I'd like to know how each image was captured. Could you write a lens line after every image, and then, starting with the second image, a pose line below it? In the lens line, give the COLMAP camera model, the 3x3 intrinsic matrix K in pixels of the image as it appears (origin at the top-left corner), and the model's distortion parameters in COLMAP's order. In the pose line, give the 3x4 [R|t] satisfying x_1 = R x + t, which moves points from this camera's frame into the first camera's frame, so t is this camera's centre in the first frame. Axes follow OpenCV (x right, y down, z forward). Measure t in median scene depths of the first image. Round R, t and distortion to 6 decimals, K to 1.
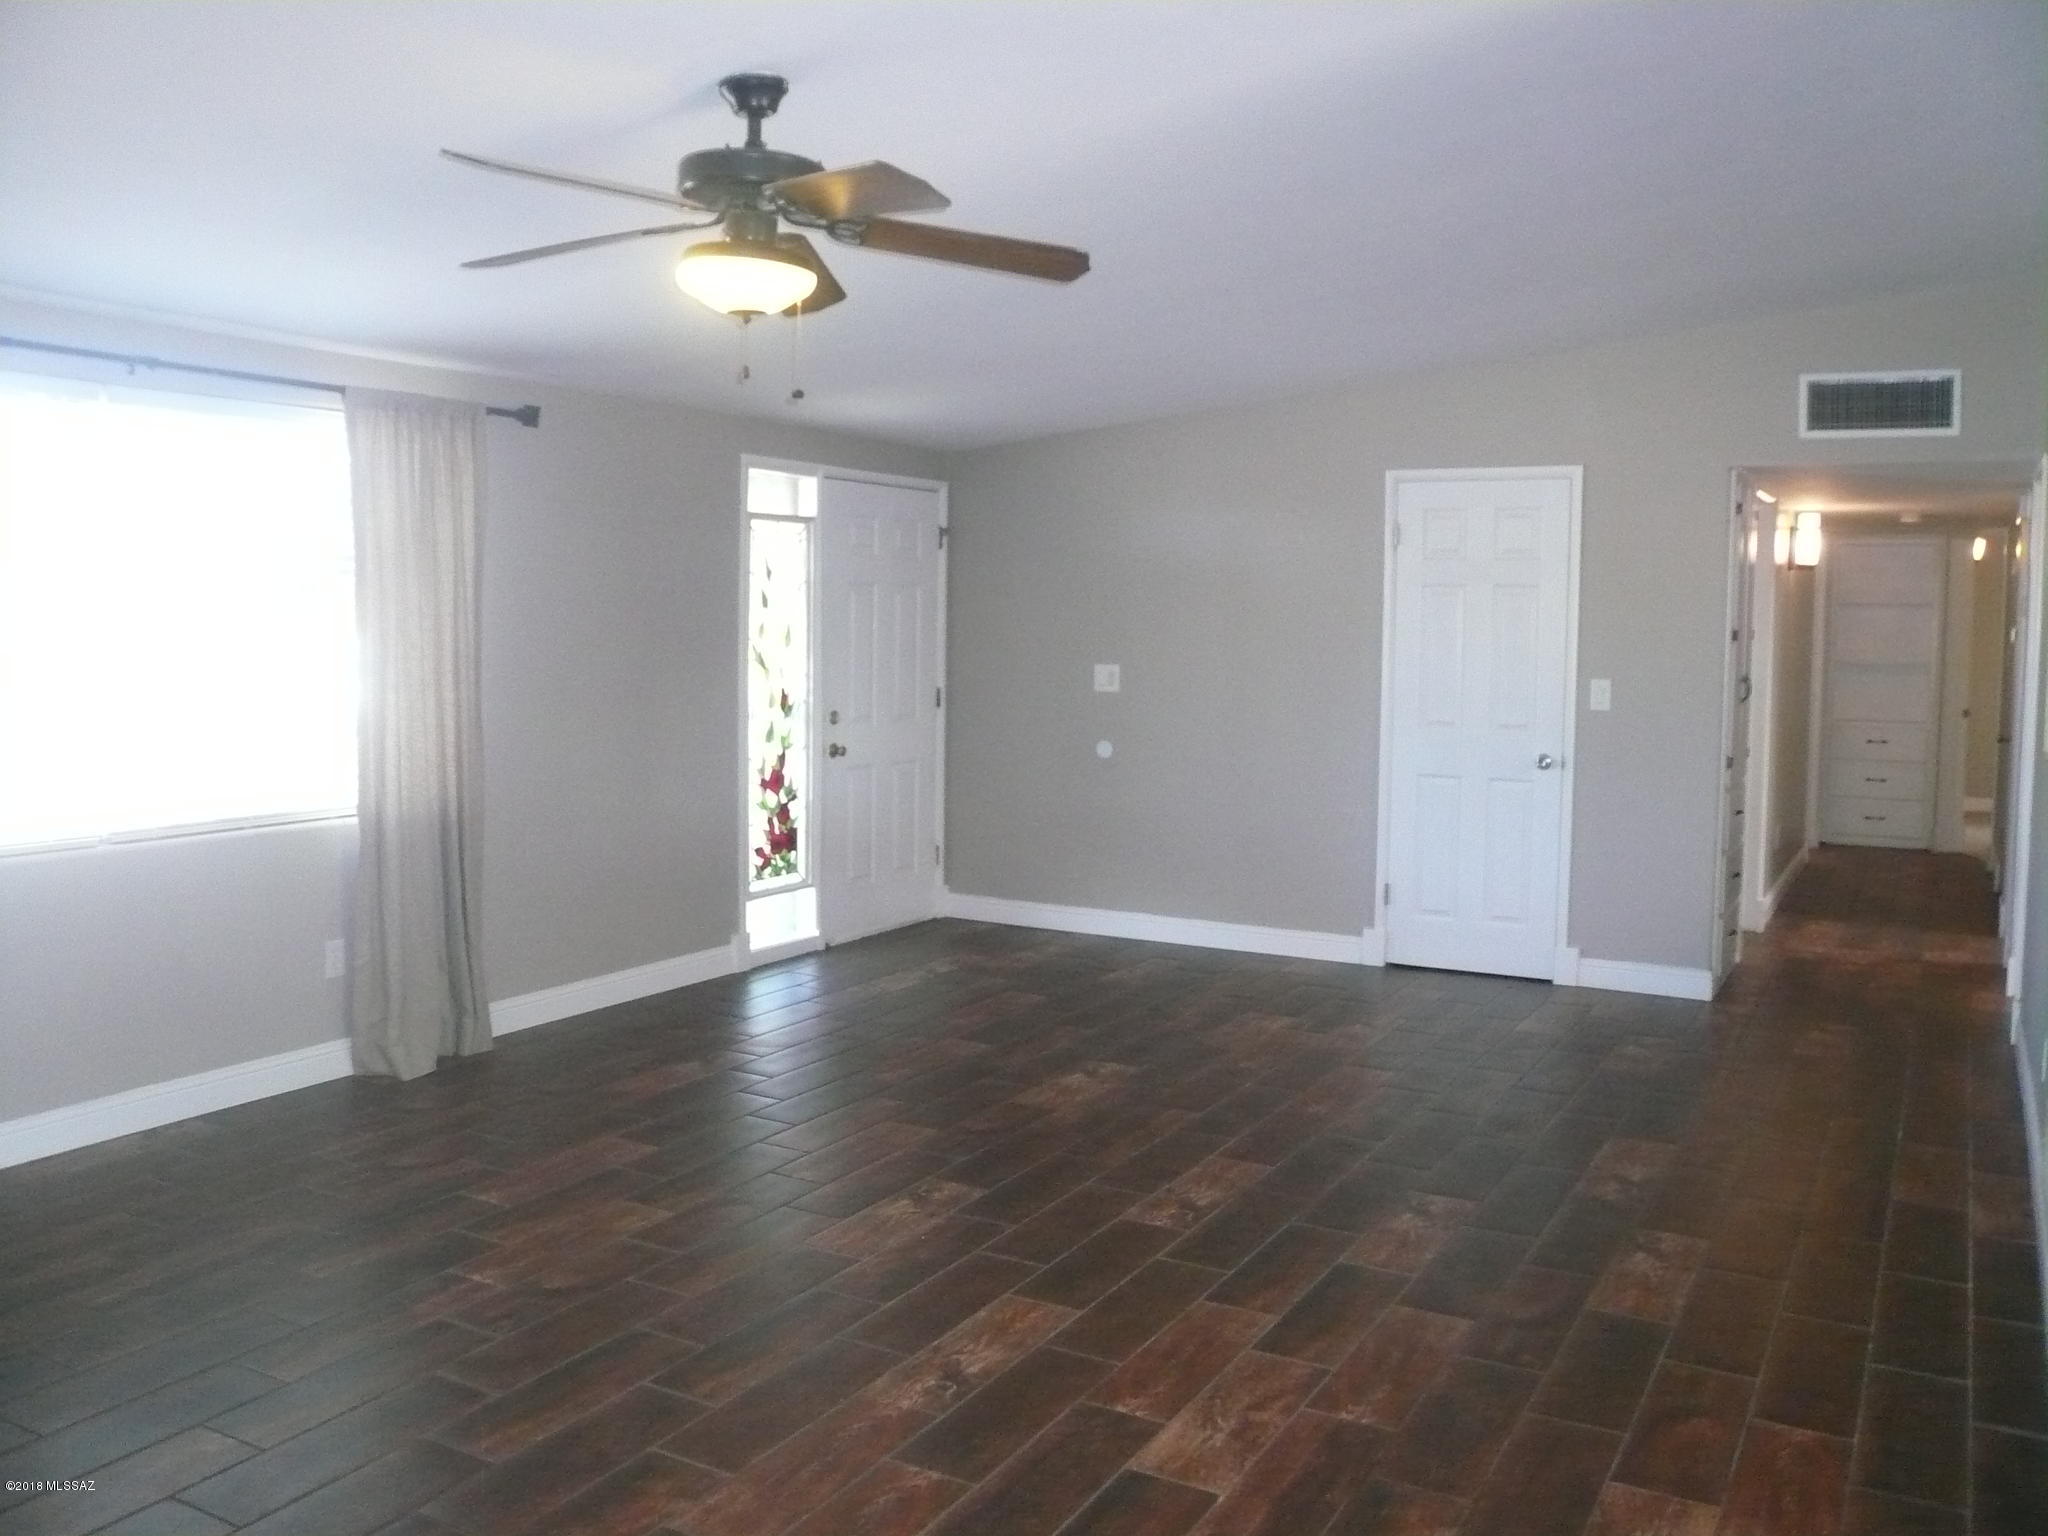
lens RADIAL K [[1742.8, 0, 1024.3], [0, 1742.8, 763.5], [0, 0, 1]] dist [-0.102377, 0.093527]
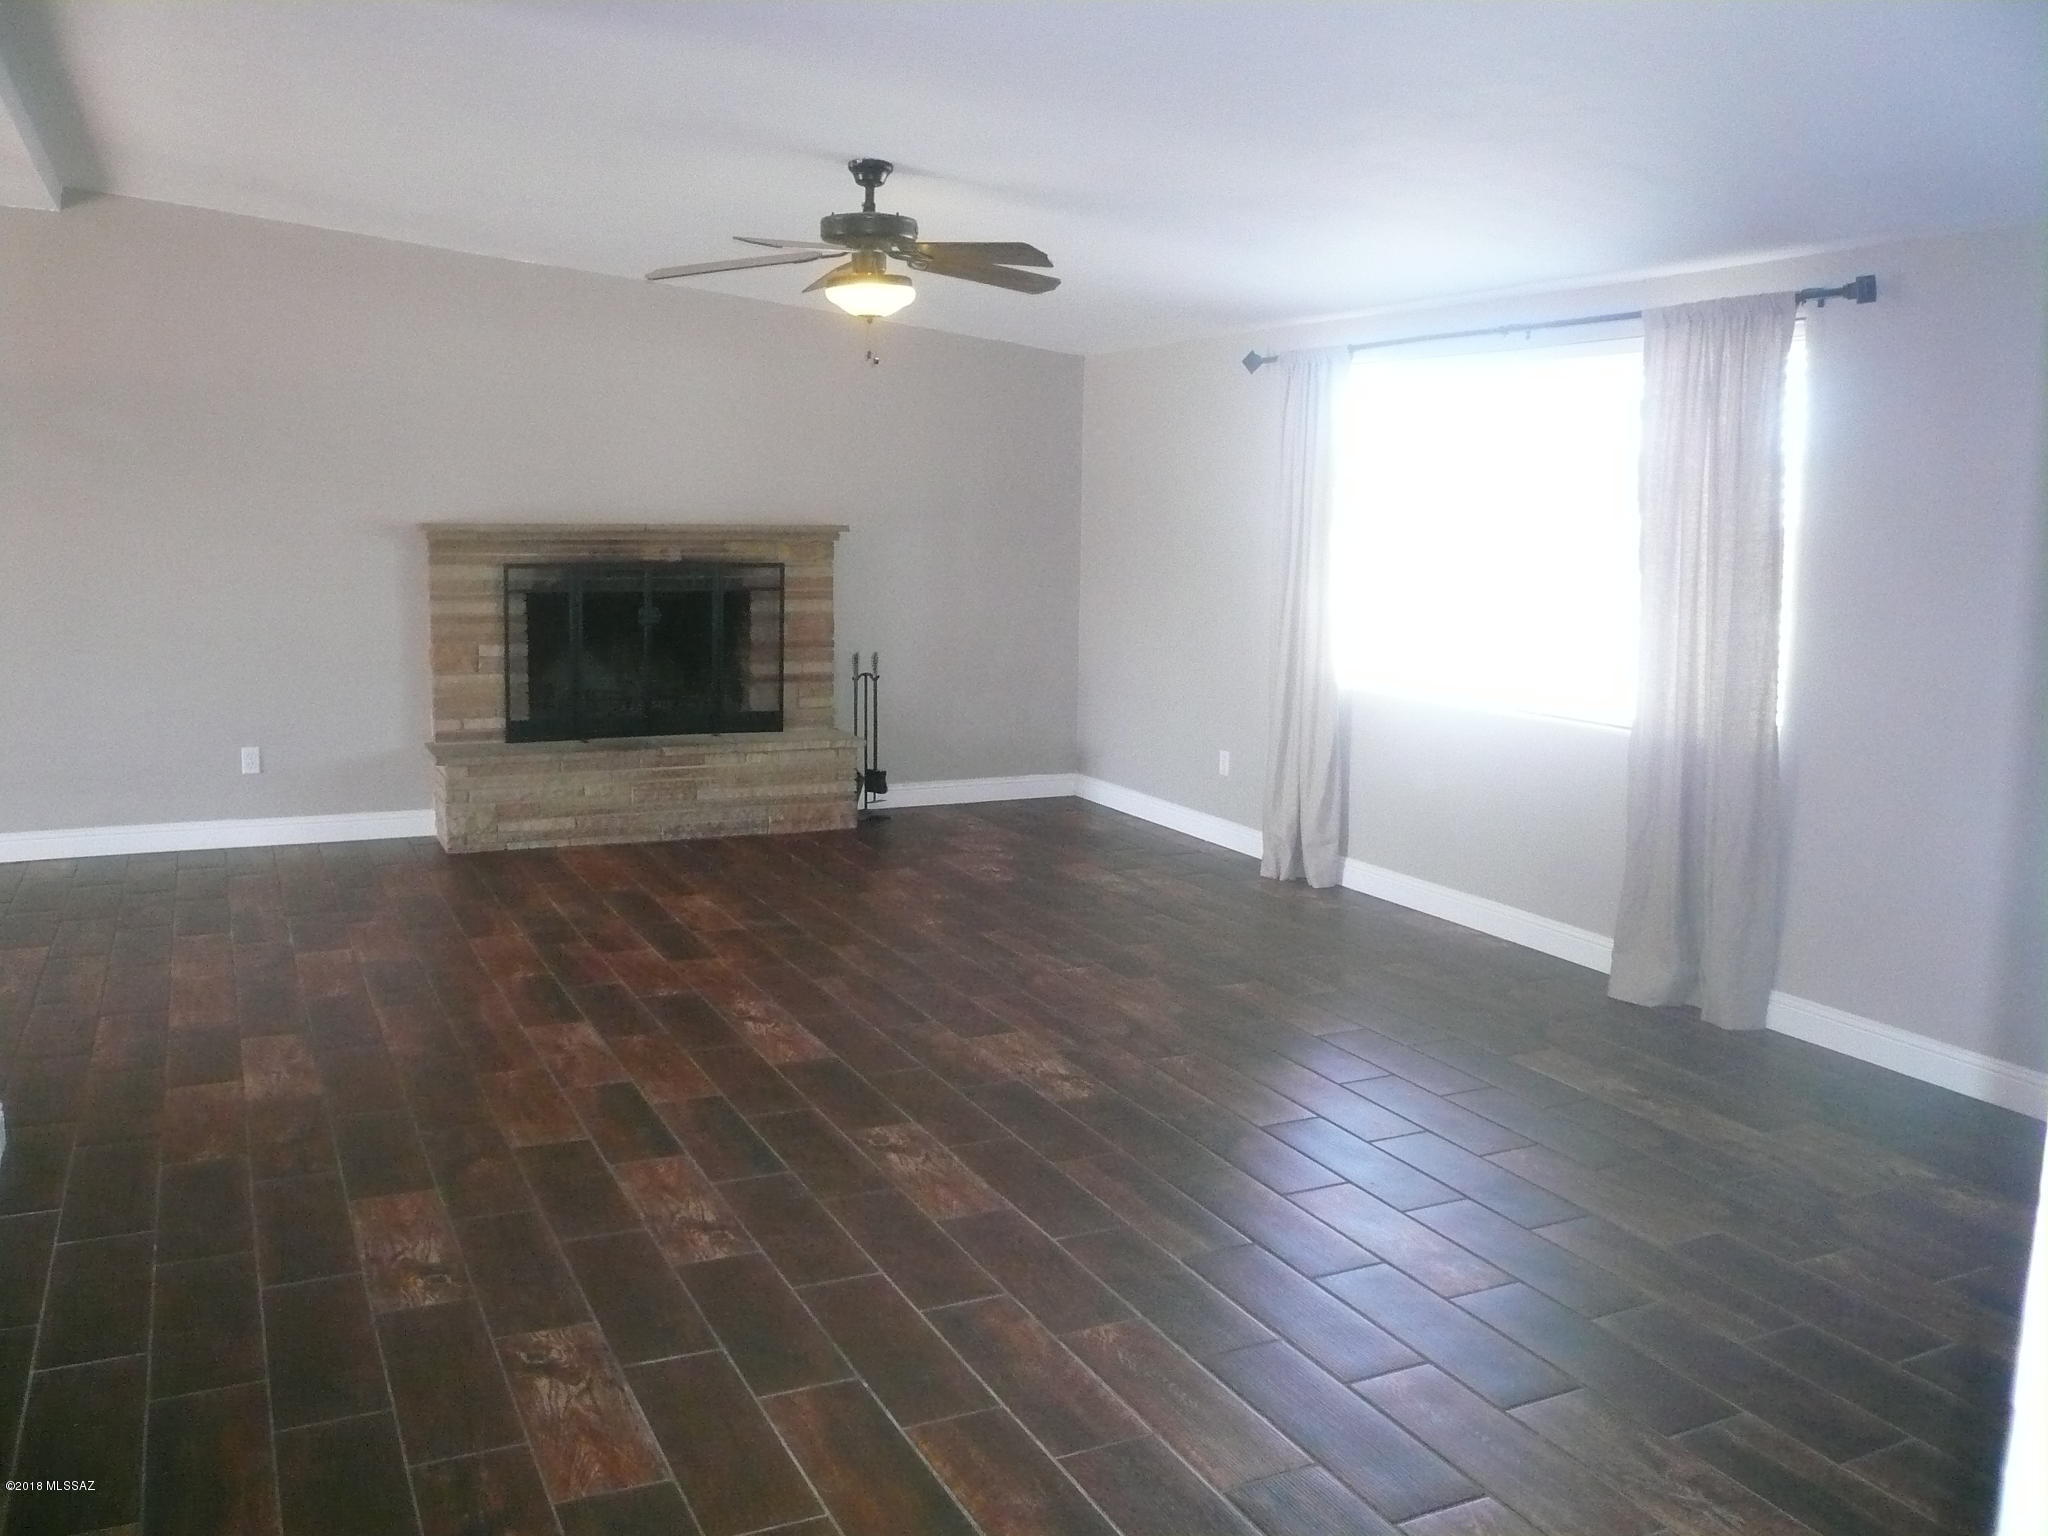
lens RADIAL K [[1742.8, 0, 1030.5], [0, 1742.8, 766.9], [0, 0, 1]] dist [-0.102377, 0.093527]
pose [[-0.580140, 0.095877, -0.808854, 0.897710], [-0.093195, 0.978713, 0.182854, -0.140695], [0.809168, 0.181462, -0.558856, 1.760342]]
